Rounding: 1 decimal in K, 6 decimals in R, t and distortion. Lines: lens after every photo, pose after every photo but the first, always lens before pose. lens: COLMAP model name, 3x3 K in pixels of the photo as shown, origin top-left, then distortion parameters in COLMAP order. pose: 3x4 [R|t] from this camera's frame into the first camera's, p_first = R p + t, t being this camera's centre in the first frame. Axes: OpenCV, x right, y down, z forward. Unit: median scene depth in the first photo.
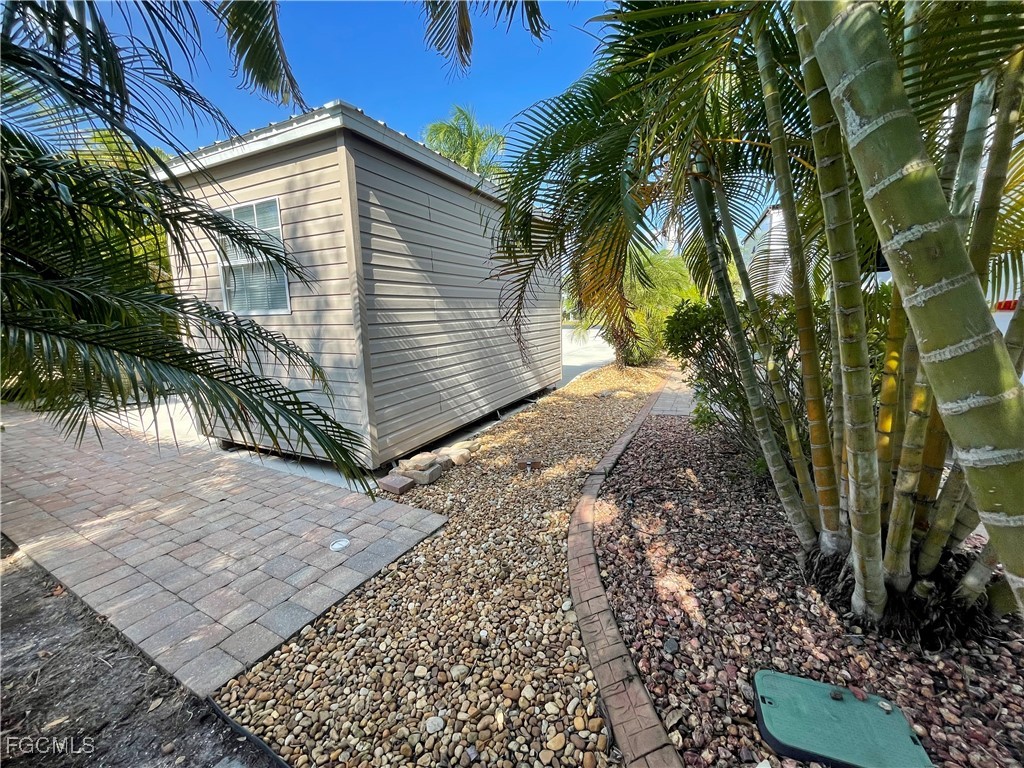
lens RADIAL K [[413.7, 0, 513.2], [0, 413.7, 385.8], [0, 0, 1]] dist [-0.001305, -0.000240]
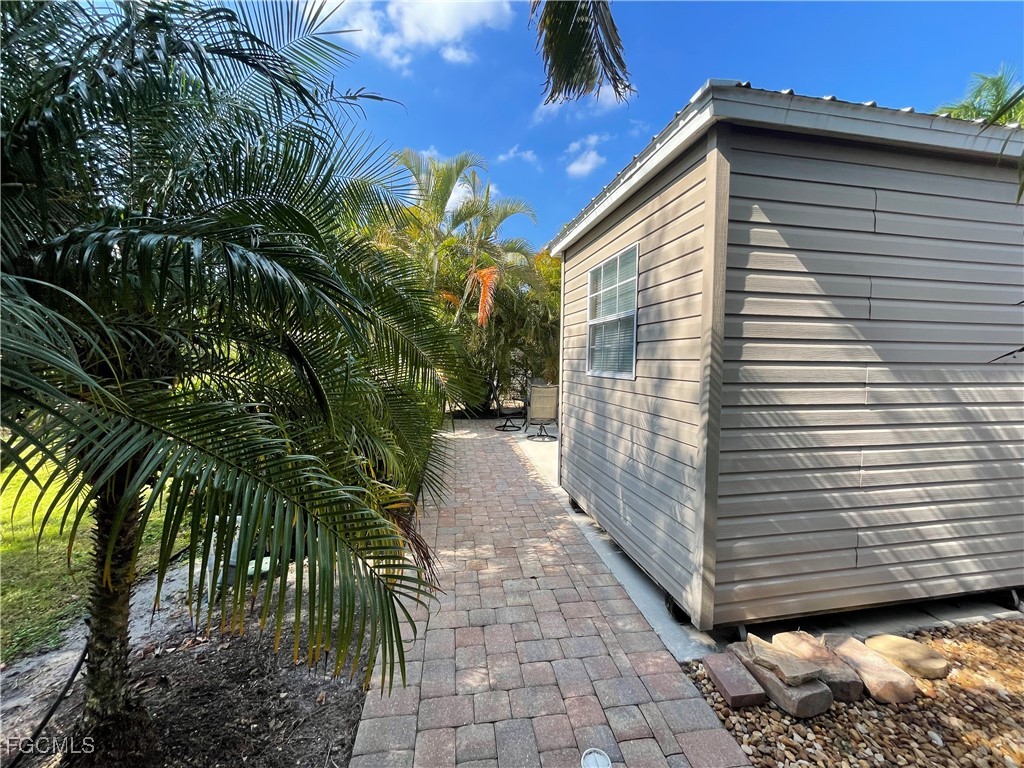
lens RADIAL K [[413.7, 0, 511.6], [0, 413.7, 383.9], [0, 0, 1]] dist [-0.001305, -0.000240]
pose [[0.596017, 0.074676, -0.799492, -0.031204], [-0.165245, 0.985762, -0.031114, -0.105565], [0.785785, 0.150657, 0.599871, 0.337099]]
